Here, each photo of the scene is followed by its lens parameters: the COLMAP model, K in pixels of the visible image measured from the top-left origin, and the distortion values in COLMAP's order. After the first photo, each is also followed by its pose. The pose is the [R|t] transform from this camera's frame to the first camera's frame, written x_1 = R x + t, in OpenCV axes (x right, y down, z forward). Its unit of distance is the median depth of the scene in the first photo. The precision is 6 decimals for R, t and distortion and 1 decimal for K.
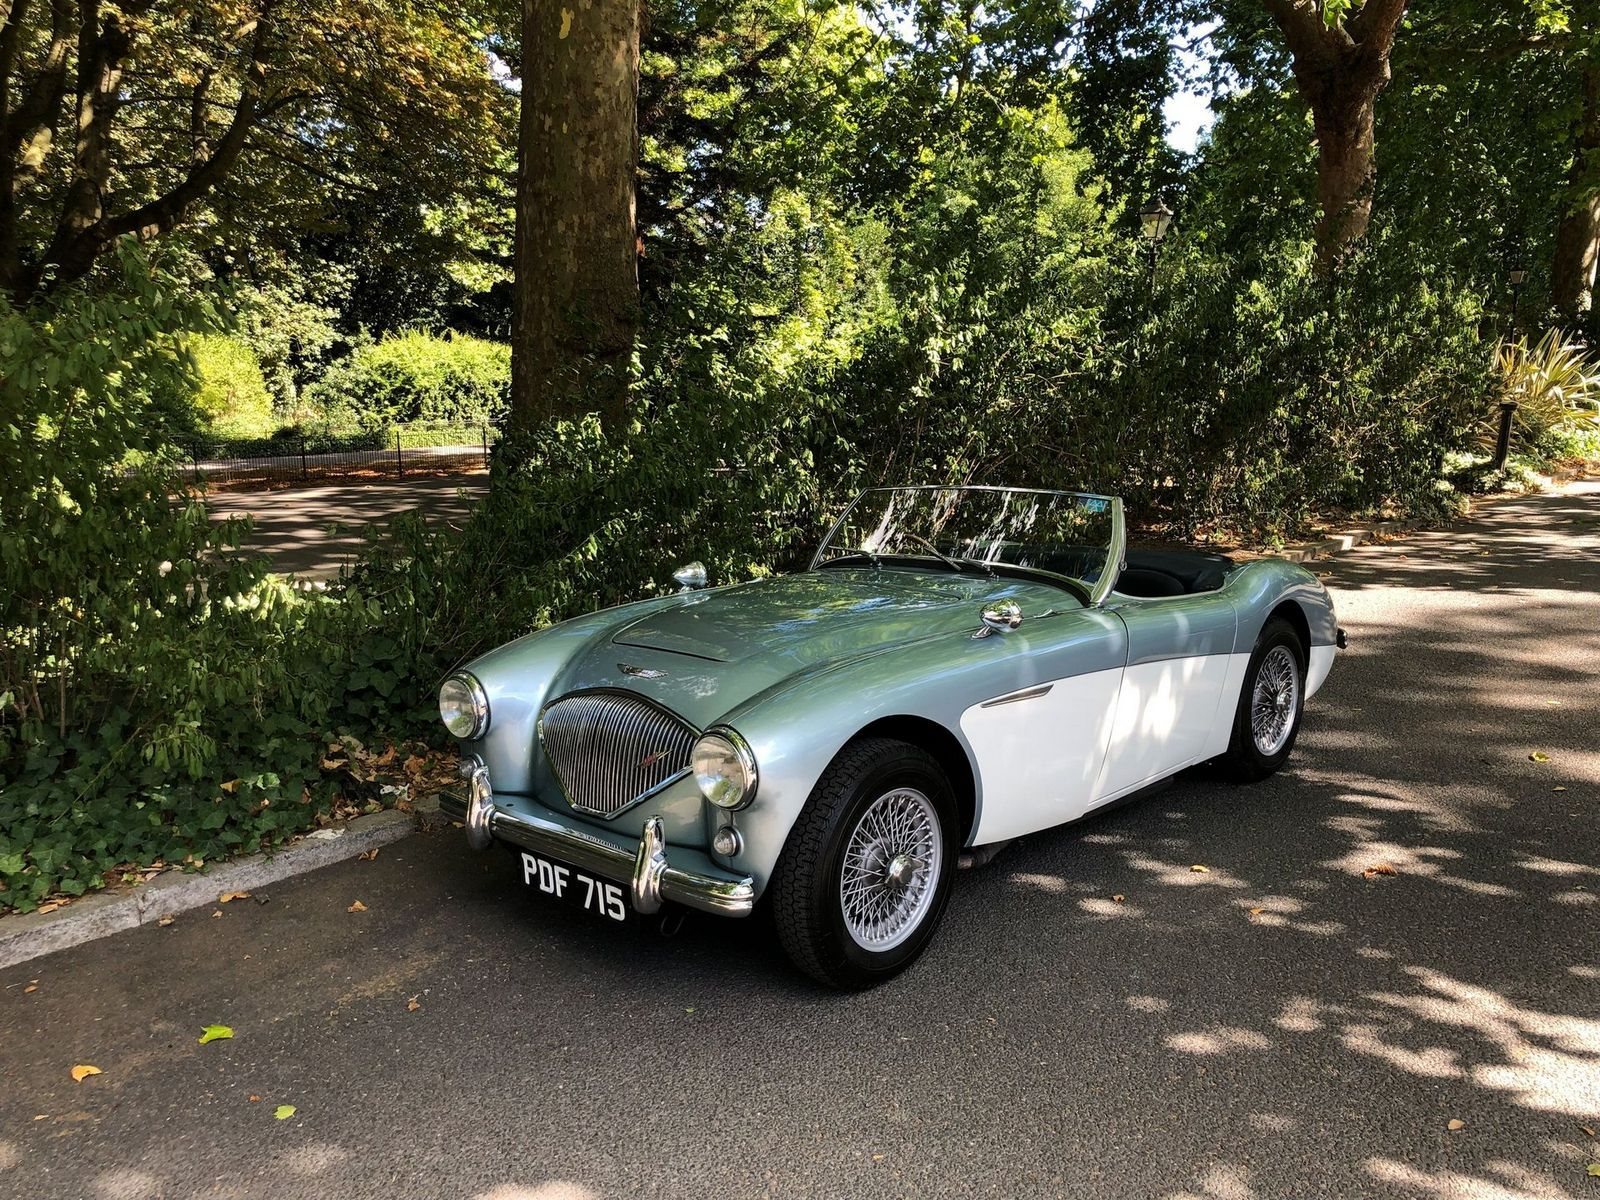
lens RADIAL K [[1298.5, 0, 809.0], [0, 1298.5, 576.6], [0, 0, 1]] dist [0.016175, -0.011405]
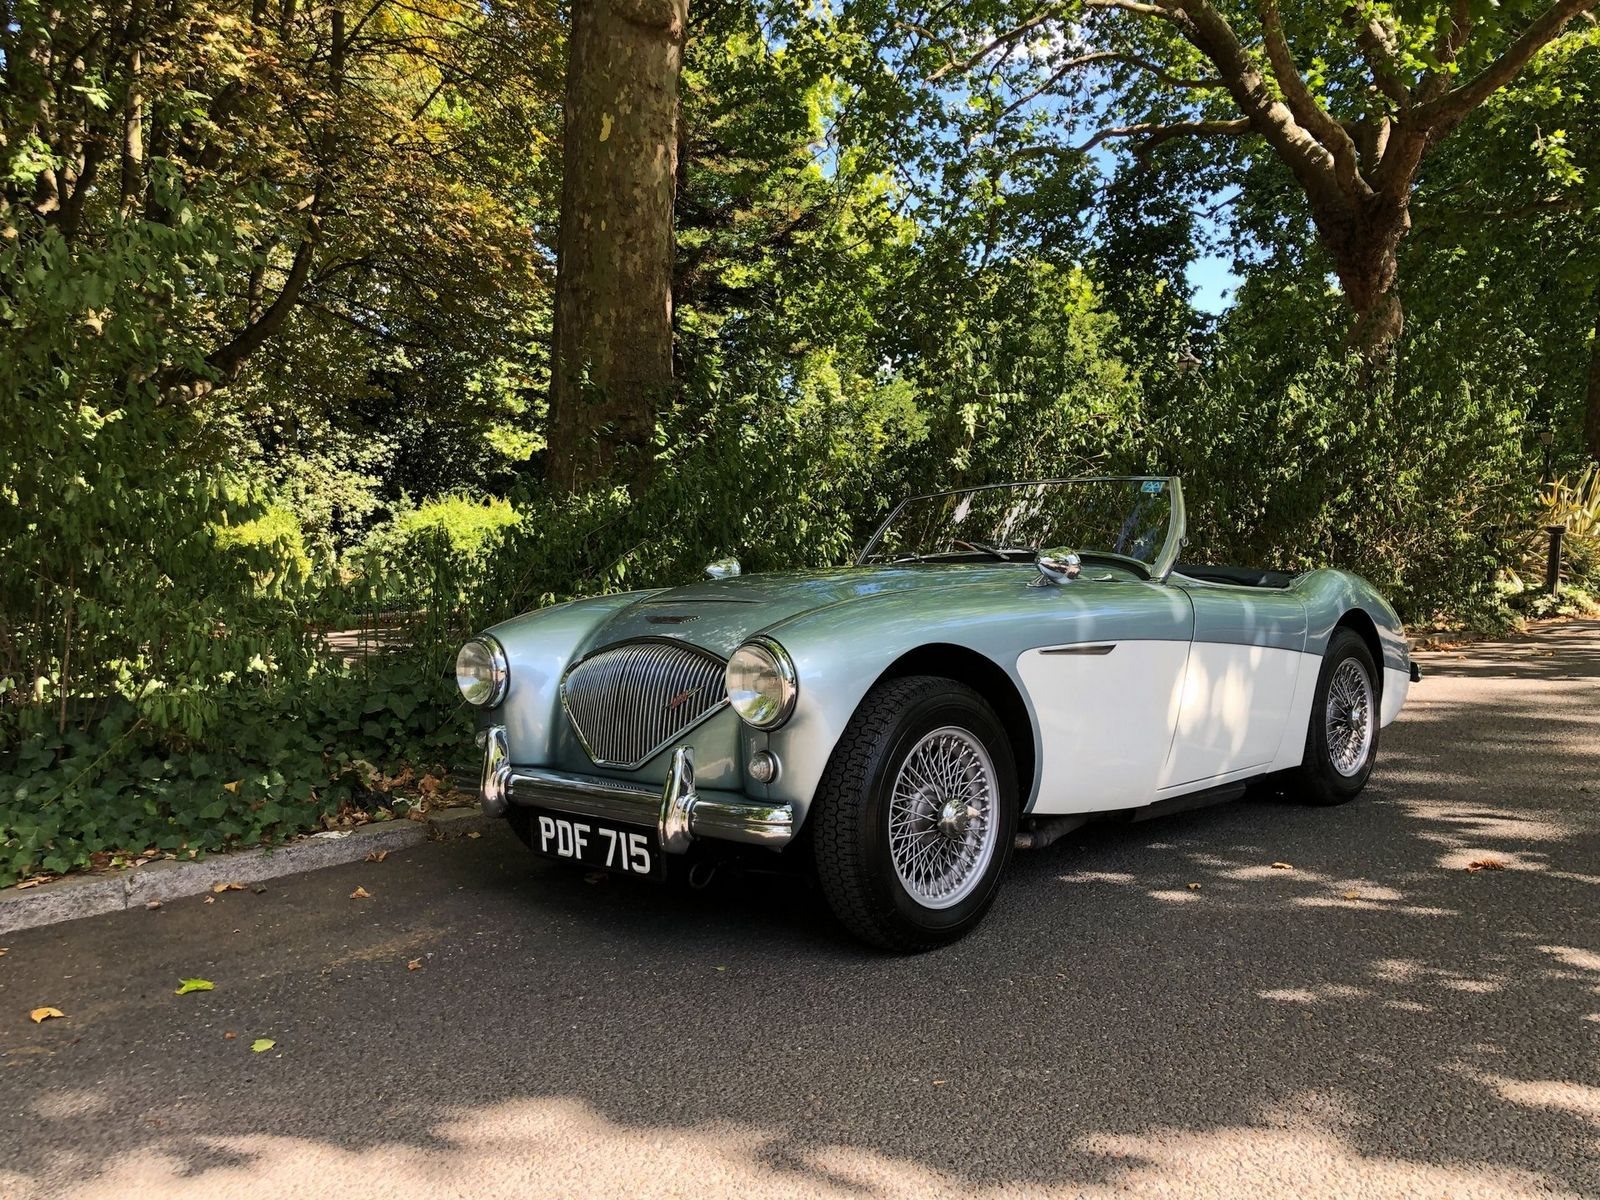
lens RADIAL K [[1298.5, 0, 803.9], [0, 1298.5, 588.9], [0, 0, 1]] dist [0.016175, -0.011405]
pose [[0.999606, -0.004232, -0.027765, -0.006266], [0.000539, 0.991291, -0.131690, 0.137449], [0.028080, 0.131623, 0.990902, 0.059495]]
